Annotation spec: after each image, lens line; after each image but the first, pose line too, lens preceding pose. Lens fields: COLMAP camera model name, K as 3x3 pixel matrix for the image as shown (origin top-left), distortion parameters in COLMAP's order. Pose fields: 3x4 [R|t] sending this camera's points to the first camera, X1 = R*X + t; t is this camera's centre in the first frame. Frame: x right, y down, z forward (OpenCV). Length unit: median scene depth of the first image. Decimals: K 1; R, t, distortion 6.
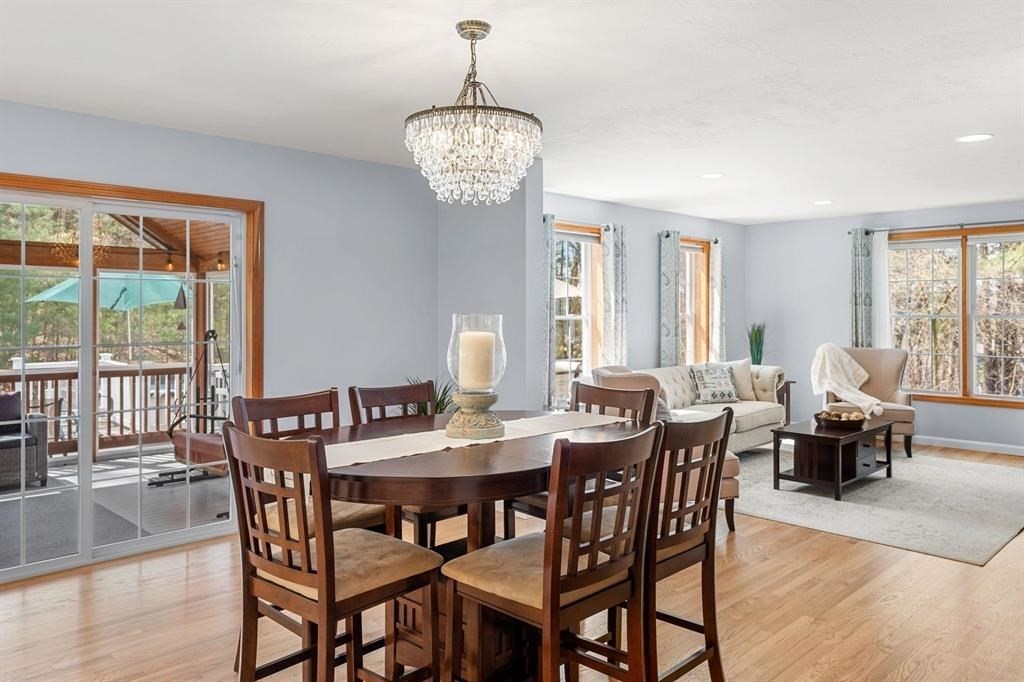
lens RADIAL K [[735.6, 0, 499.5], [0, 735.6, 312.0], [0, 0, 1]] dist [0.006484, 0.004312]
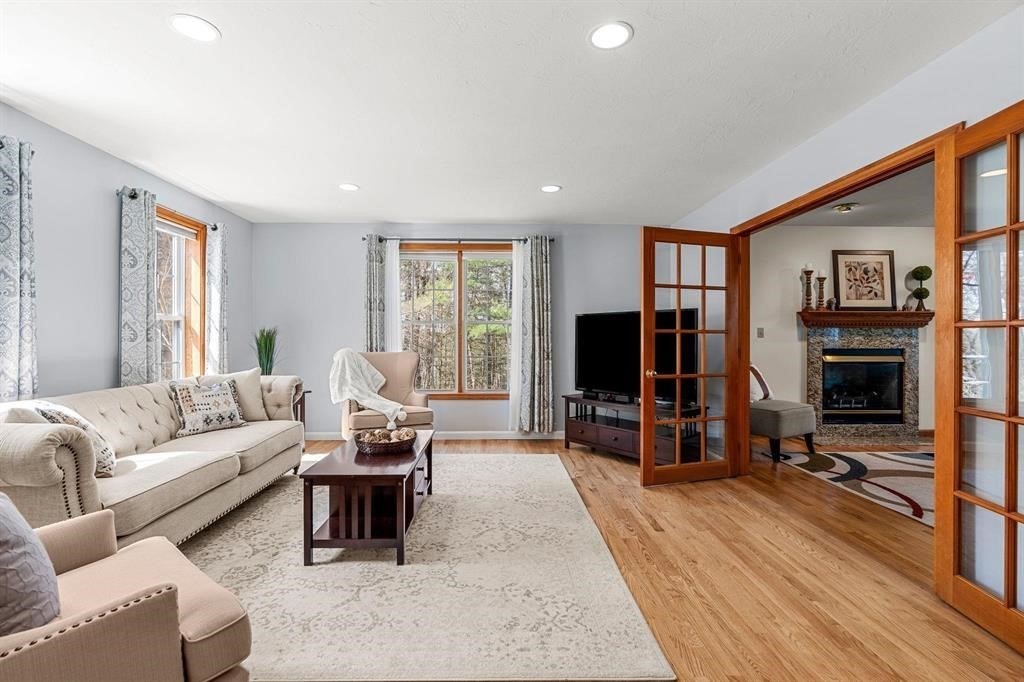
lens RADIAL K [[472.2, 0, 507.8], [0, 472.2, 337.4], [0, 0, 1]] dist [-0.005652, 0.000244]
pose [[0.677509, 0.001756, 0.735512, 0.142511], [-0.000552, 0.999998, -0.001879, 0.030313], [-0.735514, 0.000867, 0.677509, 0.443852]]
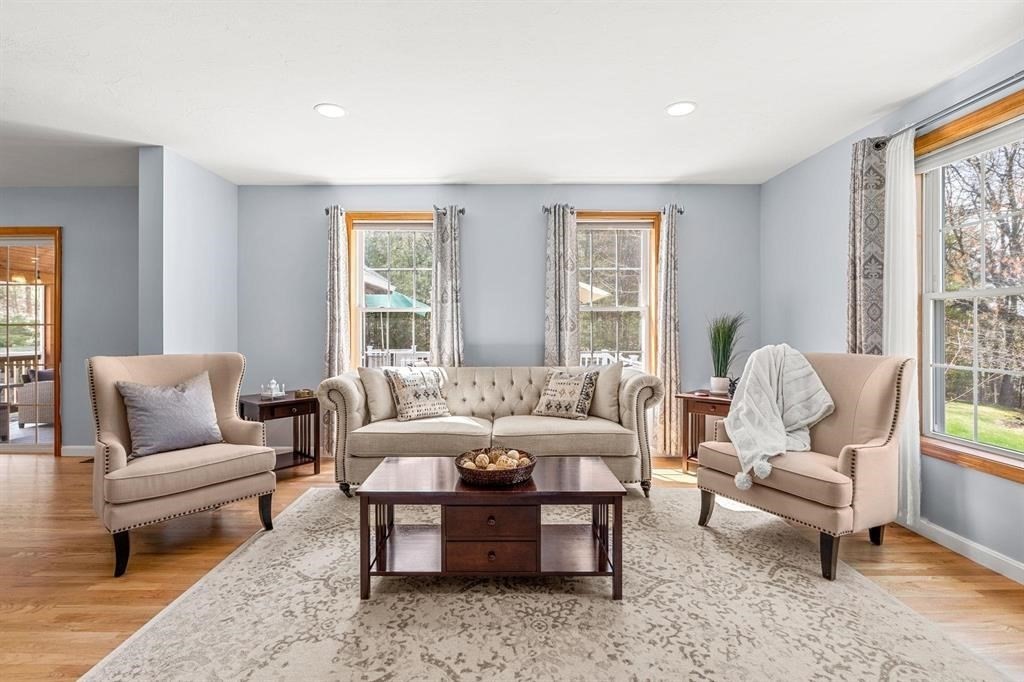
lens RADIAL K [[472.2, 0, 497.8], [0, 472.2, 330.4], [0, 0, 1]] dist [-0.005652, 0.000244]
pose [[0.712138, 0.003575, -0.702030, 0.565869], [0.000709, 0.999983, 0.005811, 0.029209], [0.702039, -0.004636, 0.712124, 0.574162]]
